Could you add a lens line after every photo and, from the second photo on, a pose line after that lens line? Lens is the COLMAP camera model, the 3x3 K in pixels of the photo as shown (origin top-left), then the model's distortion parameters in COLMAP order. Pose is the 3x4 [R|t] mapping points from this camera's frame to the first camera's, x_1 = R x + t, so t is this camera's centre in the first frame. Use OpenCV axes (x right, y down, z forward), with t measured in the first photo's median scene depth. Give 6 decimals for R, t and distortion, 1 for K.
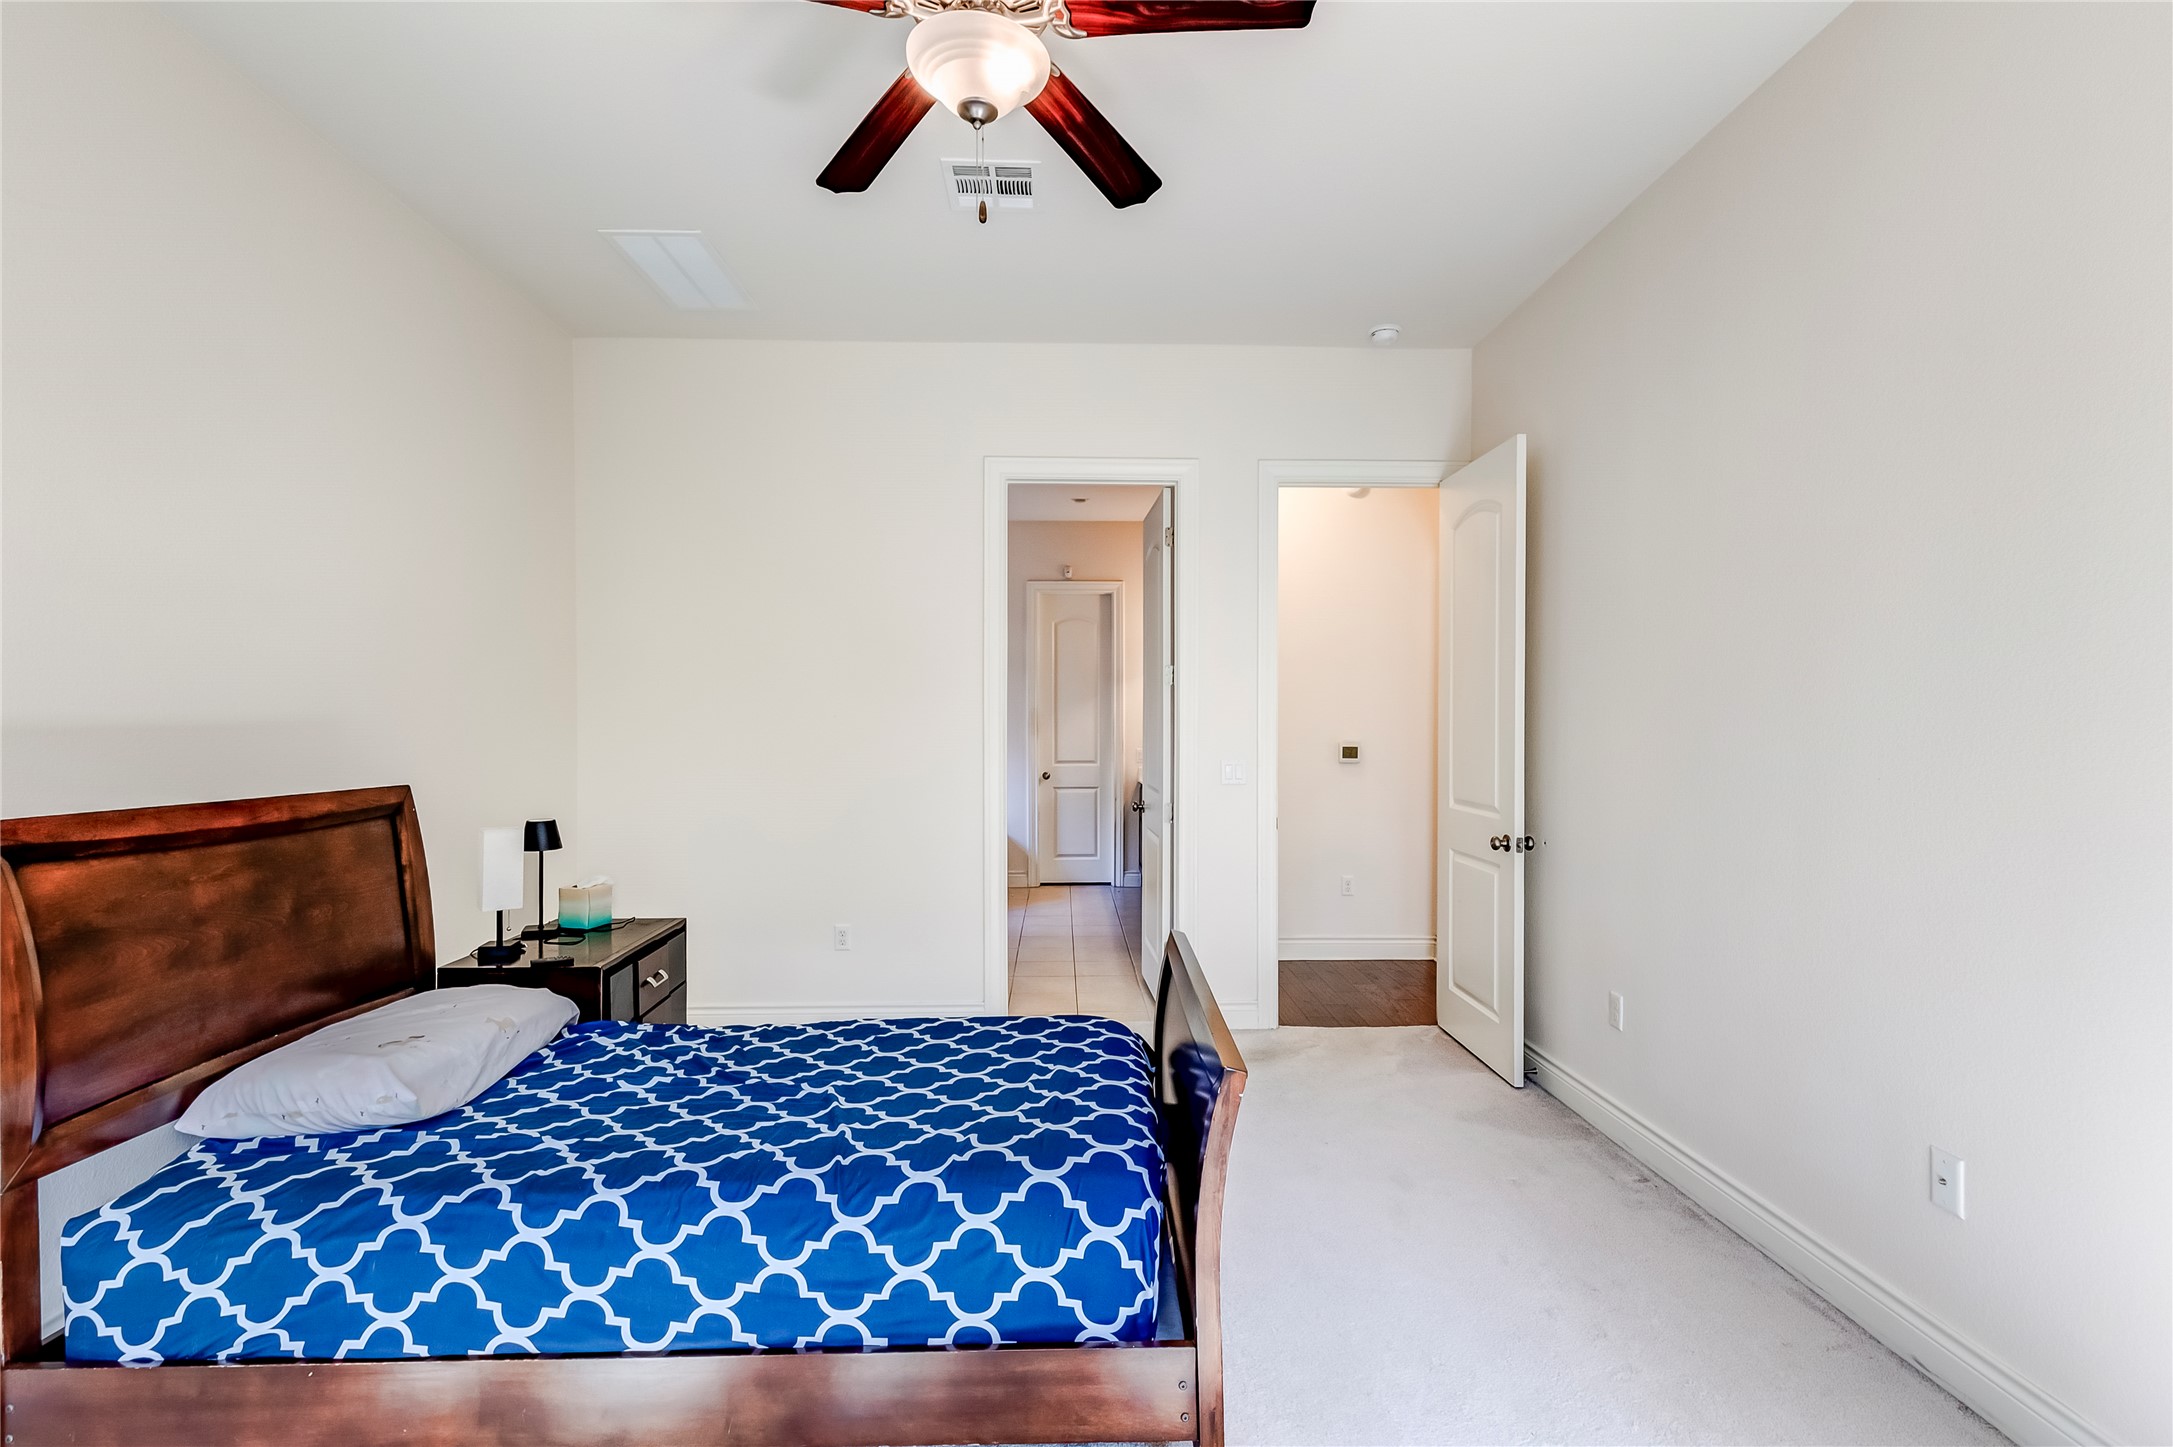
lens RADIAL K [[979.0, 0, 1085.4], [0, 979.0, 729.2], [0, 0, 1]] dist [0.005064, -0.000032]
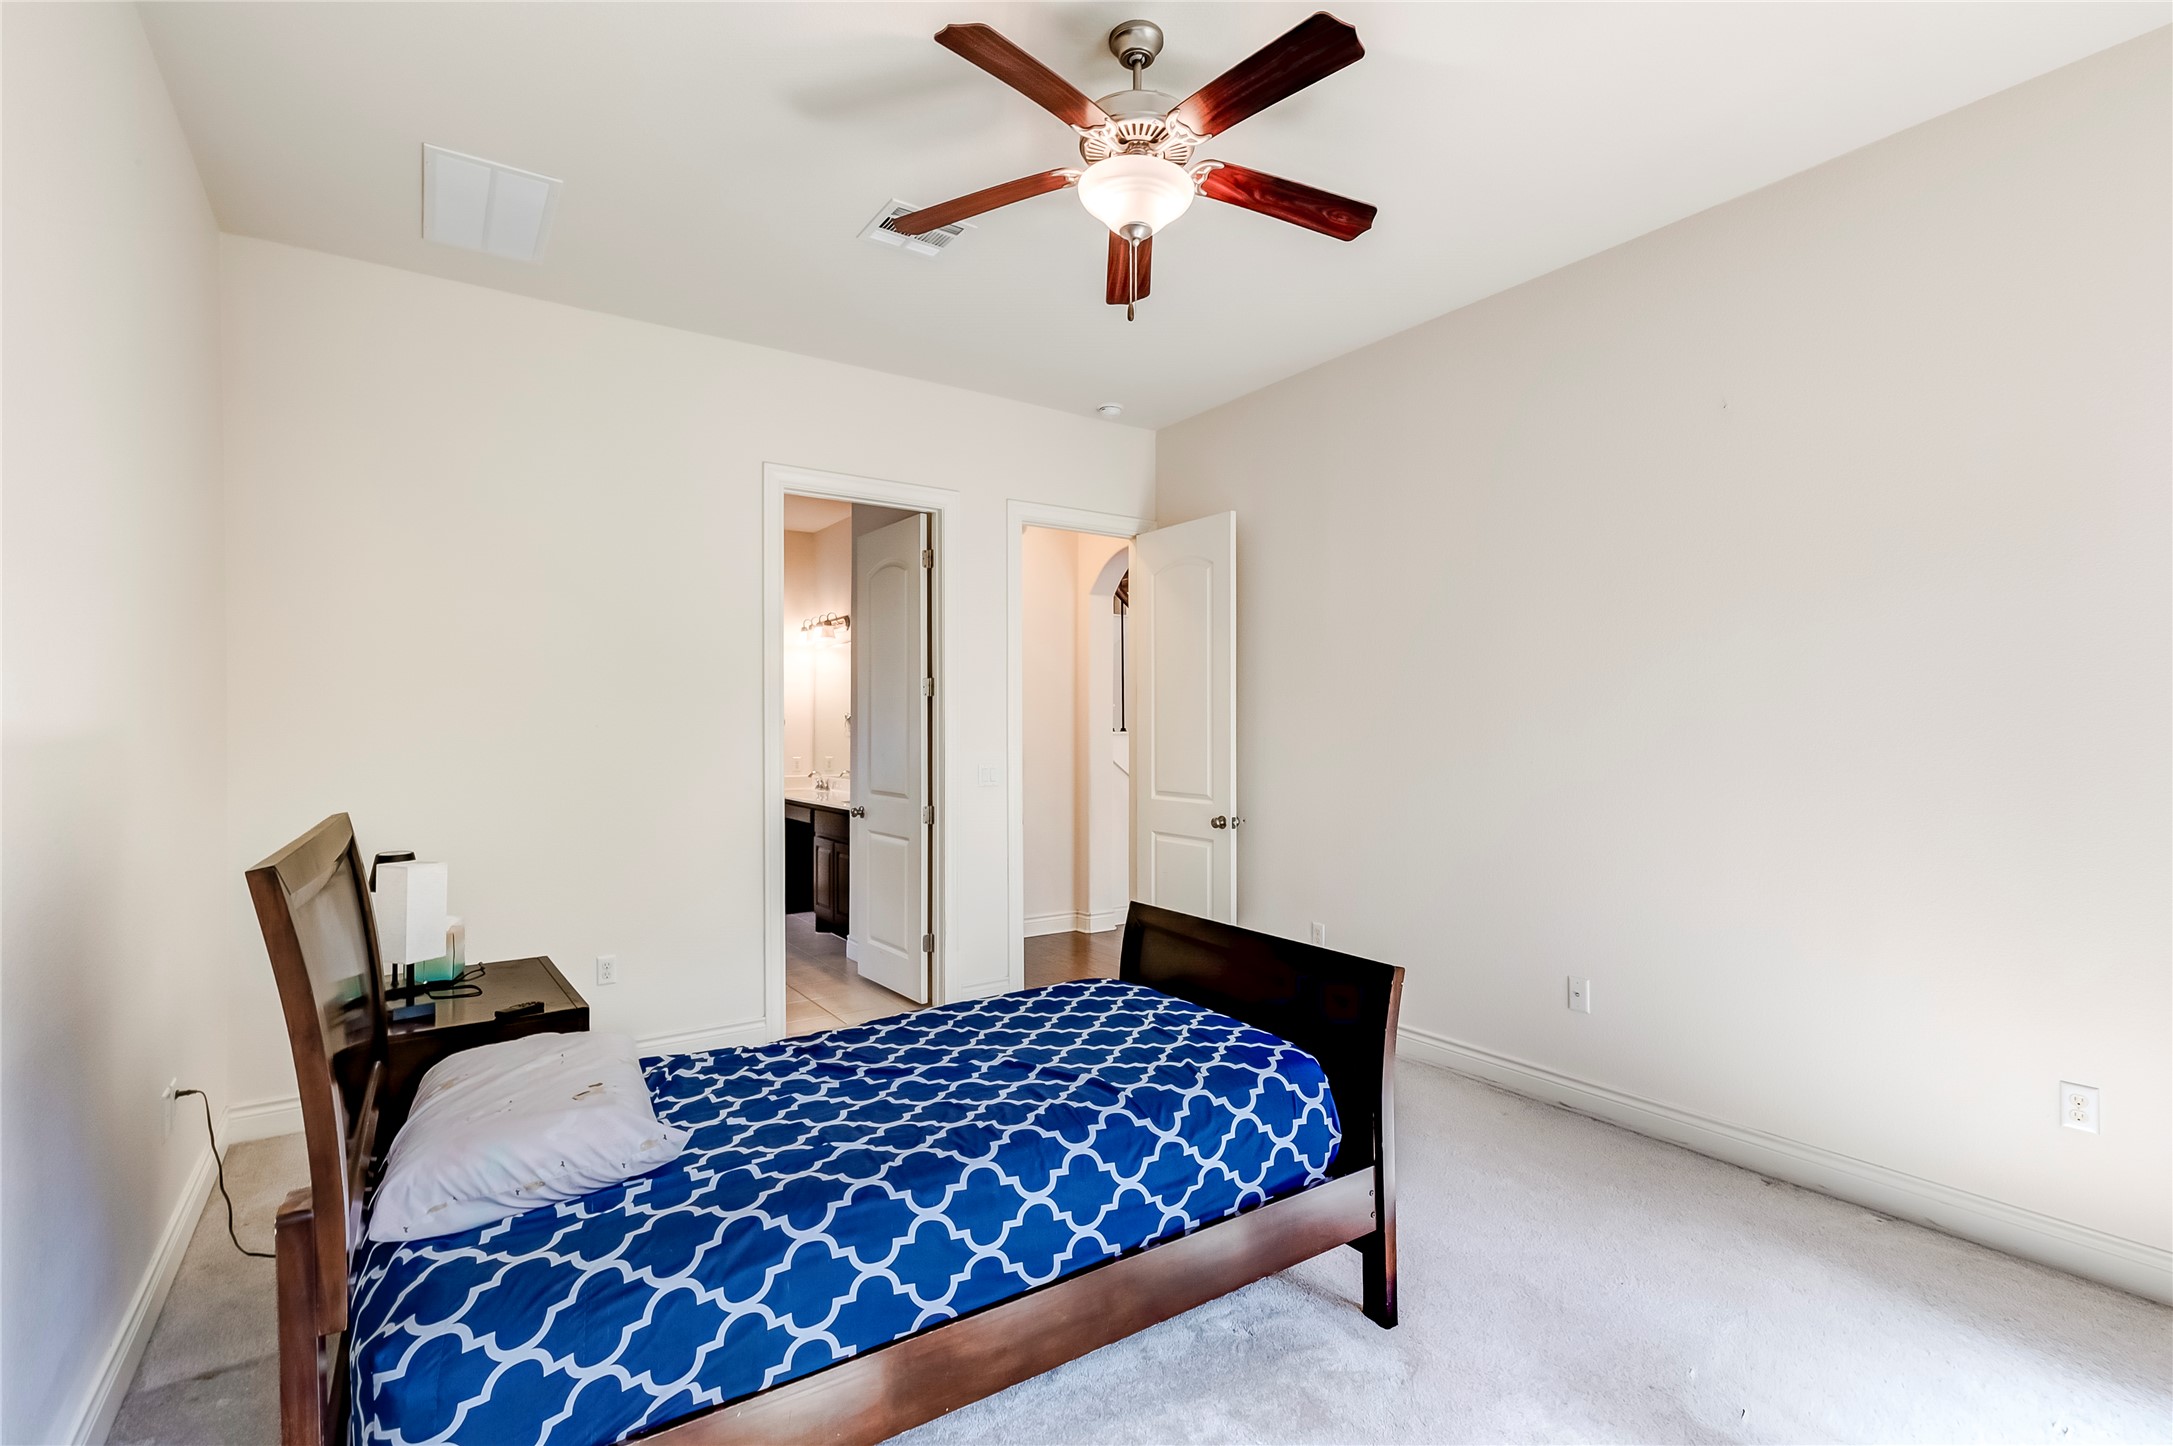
lens RADIAL K [[979.0, 0, 1067.1], [0, 979.0, 722.6], [0, 0, 1]] dist [0.005064, -0.000032]
pose [[0.847901, 0.000889, 0.530154, -0.878293], [0.006436, 0.999908, -0.011970, -0.004072], [-0.530116, 0.013561, 0.847817, 0.009413]]
